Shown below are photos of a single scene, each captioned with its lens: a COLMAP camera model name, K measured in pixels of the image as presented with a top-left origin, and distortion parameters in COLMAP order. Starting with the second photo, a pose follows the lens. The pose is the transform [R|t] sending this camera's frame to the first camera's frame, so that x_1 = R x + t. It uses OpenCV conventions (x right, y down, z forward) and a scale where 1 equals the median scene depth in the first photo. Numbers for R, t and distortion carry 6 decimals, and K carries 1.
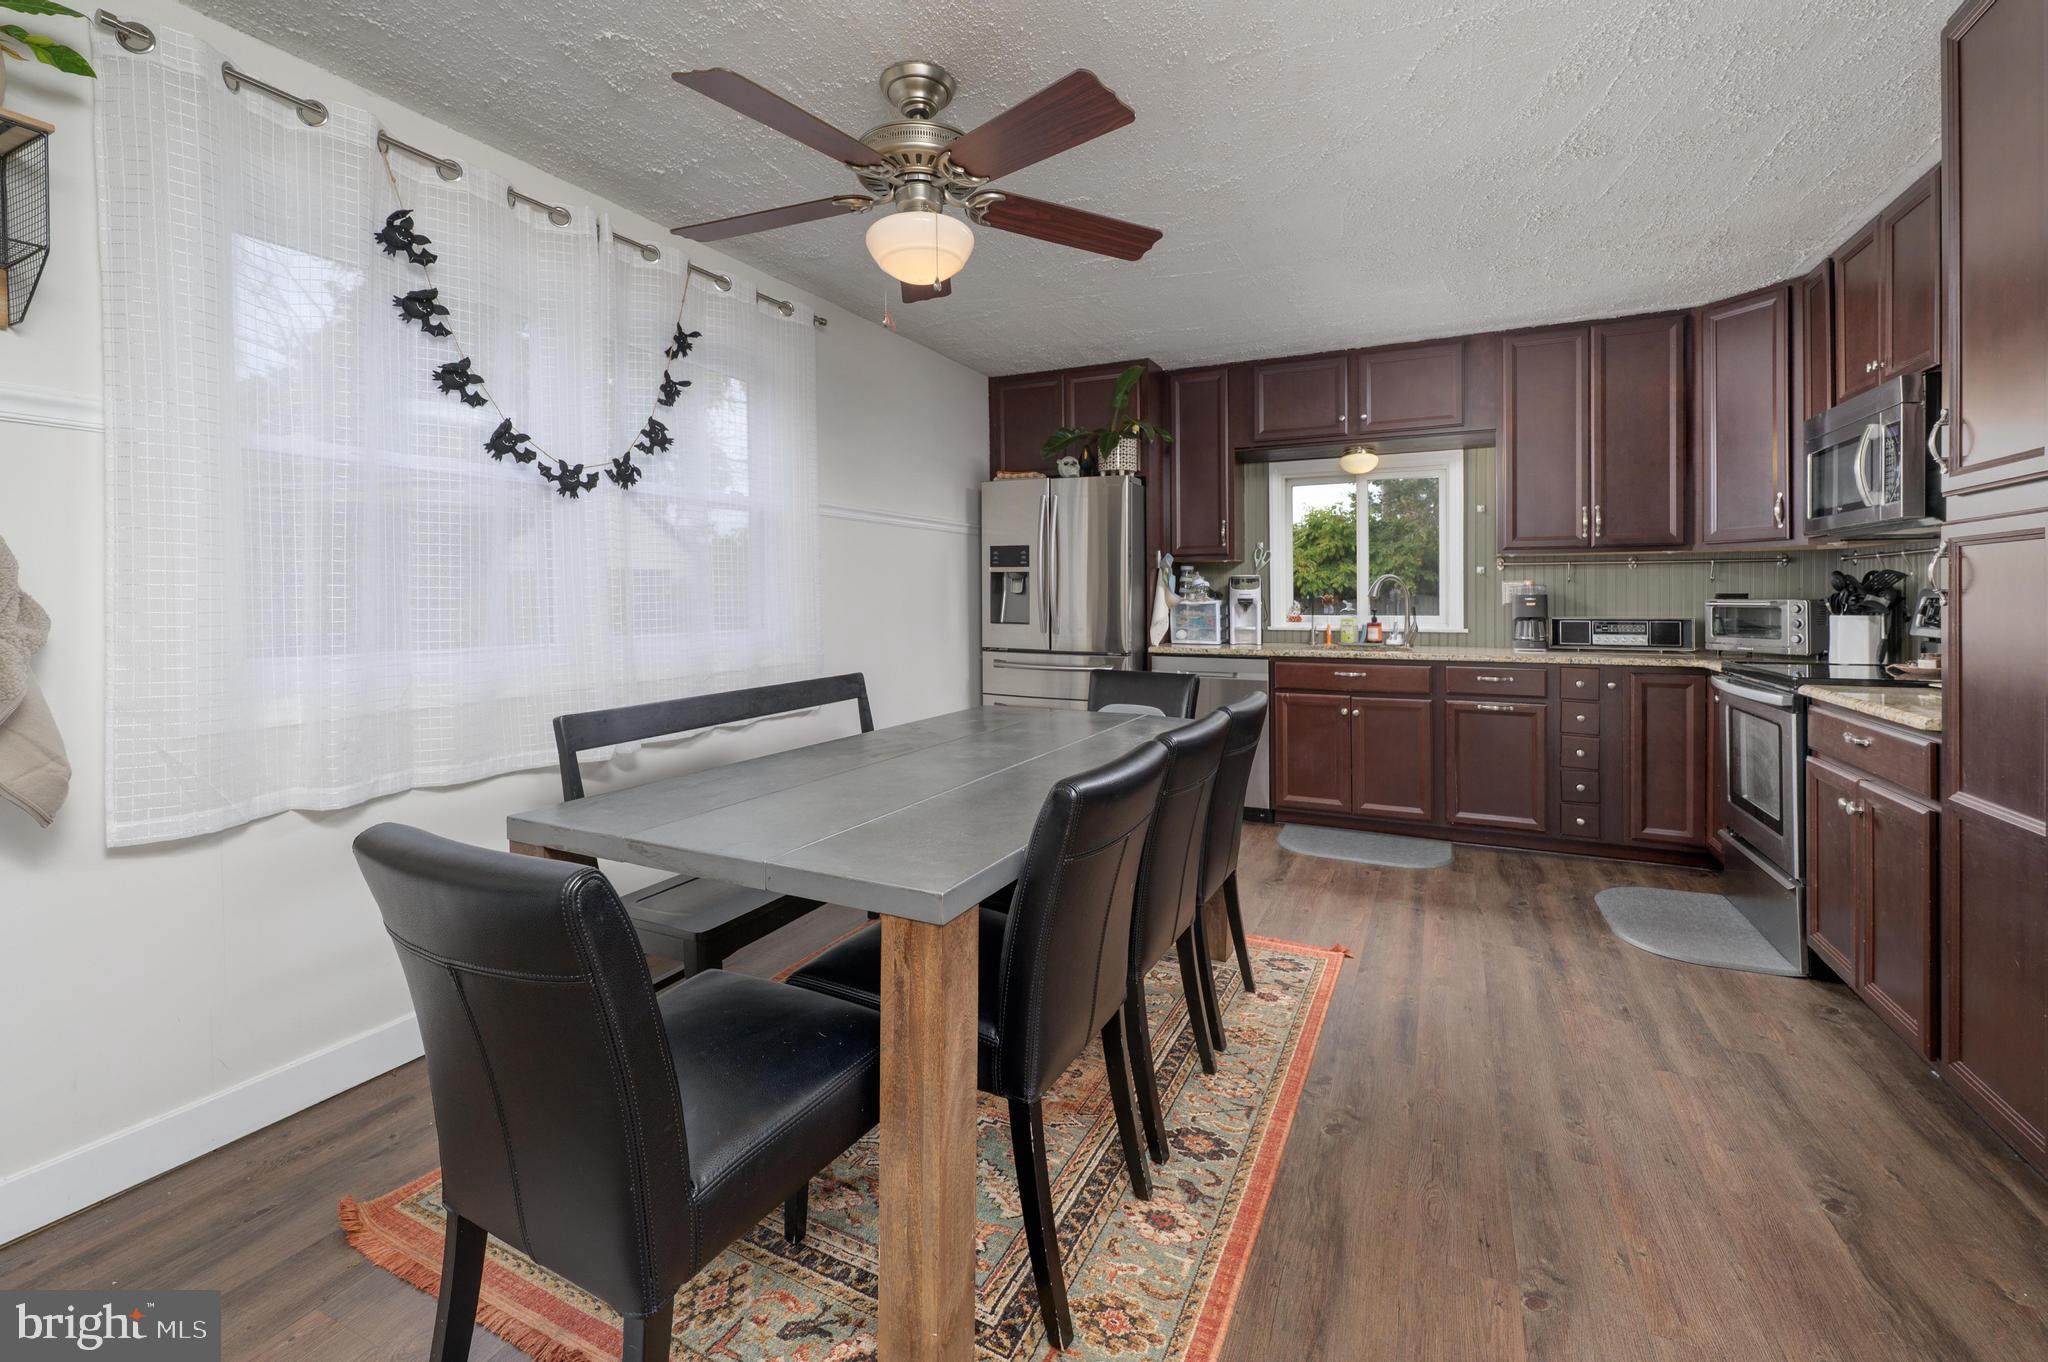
lens RADIAL K [[860.6, 0, 1030.5], [0, 860.6, 599.2], [0, 0, 1]] dist [-0.000450, 0.000253]
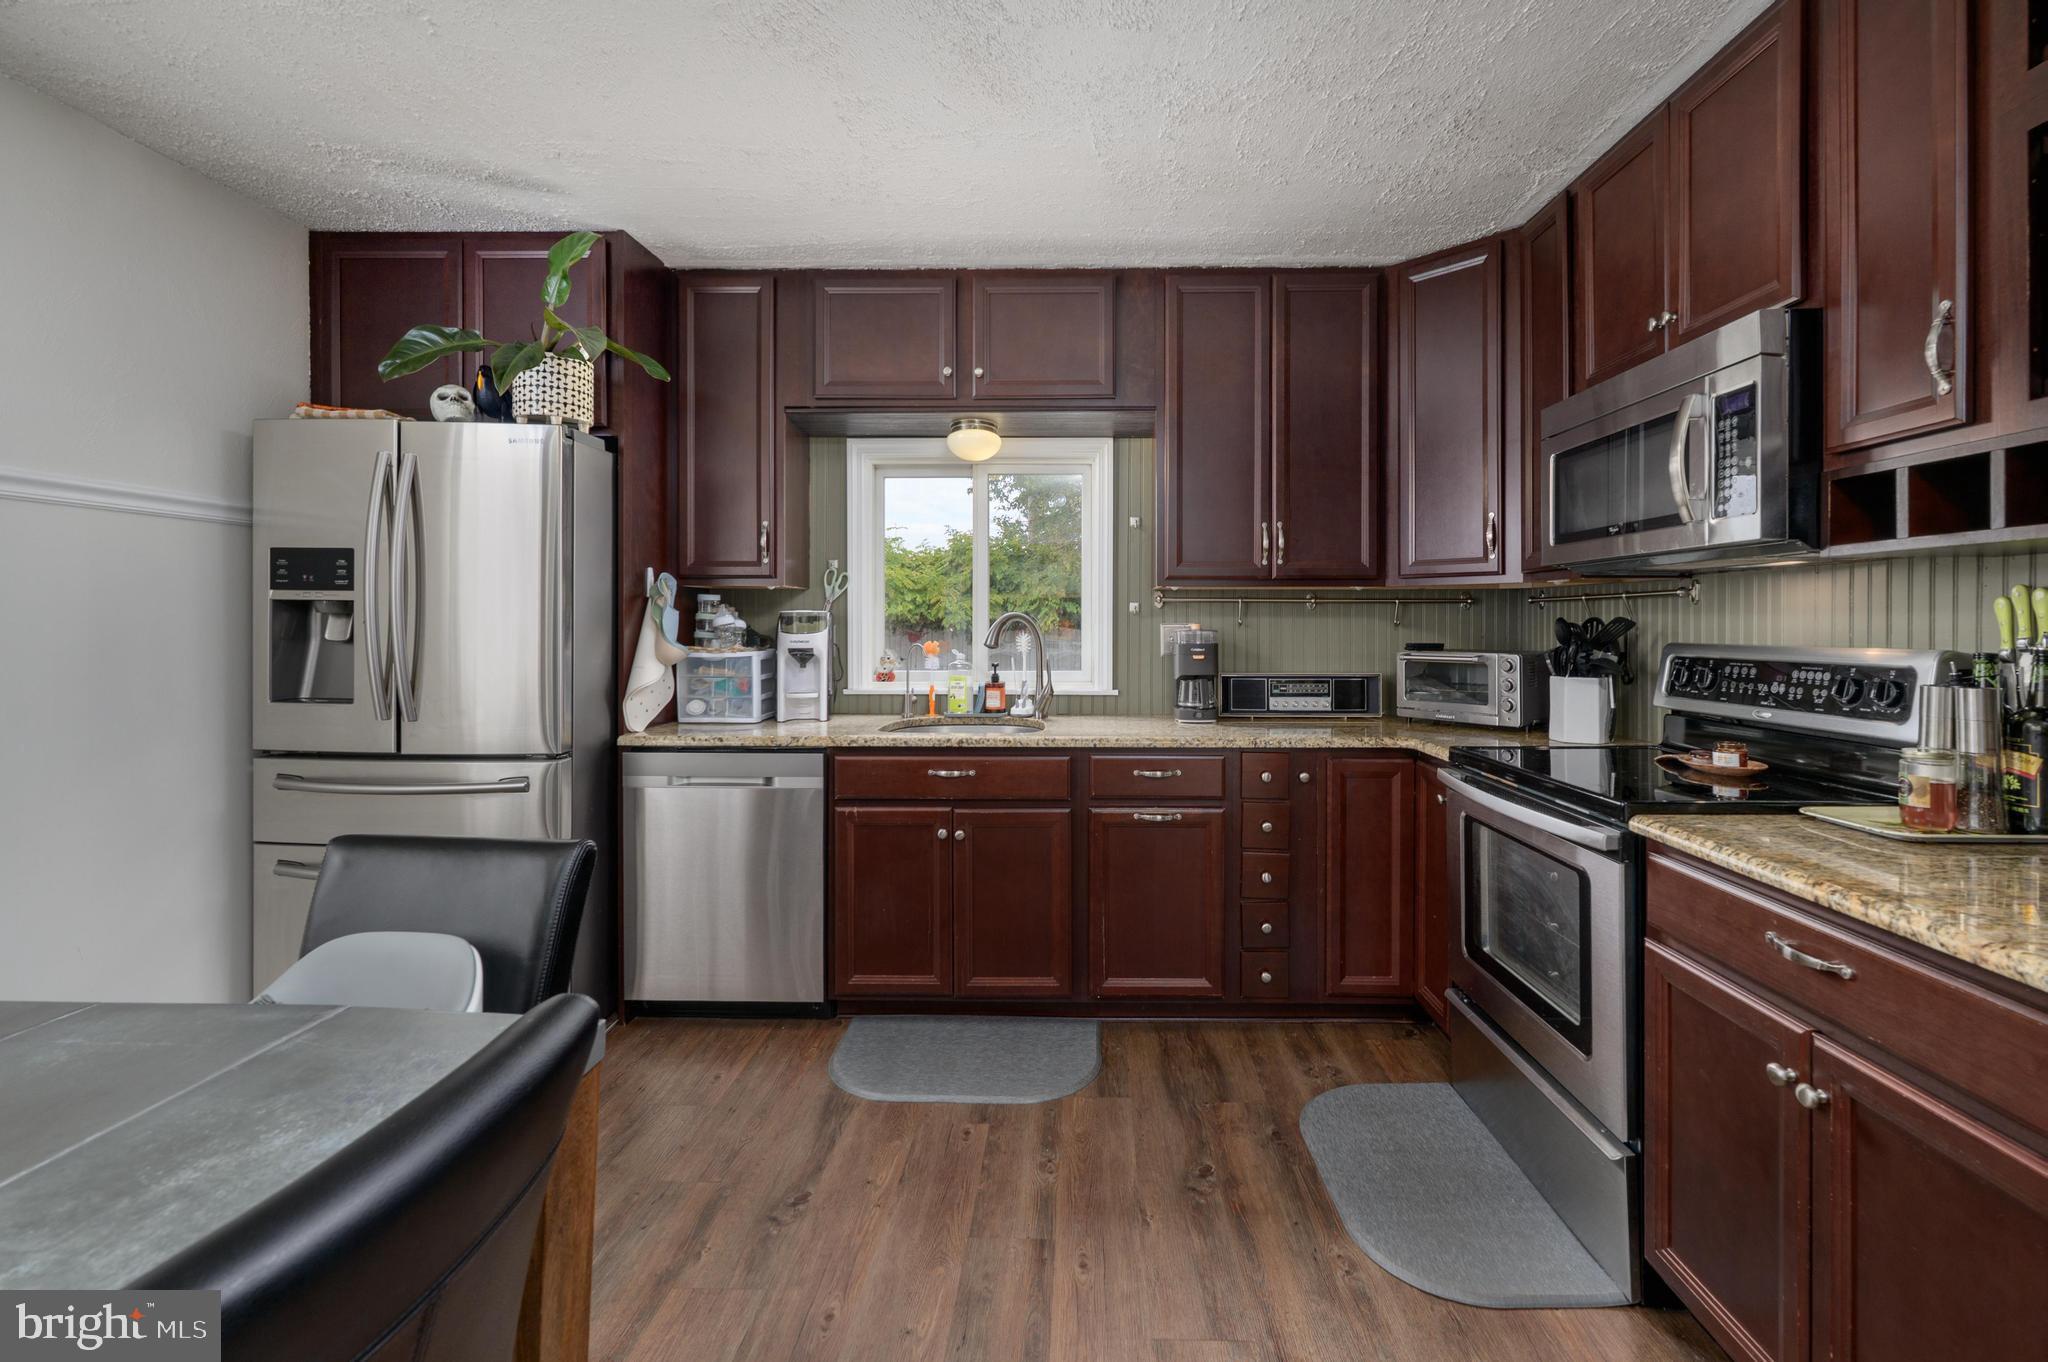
lens RADIAL K [[830.8, 0, 1022.8], [0, 830.8, 623.5], [0, 0, 1]] dist [0.000923, 0.000161]
pose [[0.930946, 0.005211, 0.365120, 0.198123], [-0.004950, 0.999986, -0.001650, -0.020388], [-0.365124, -0.000271, 0.930959, 0.418591]]
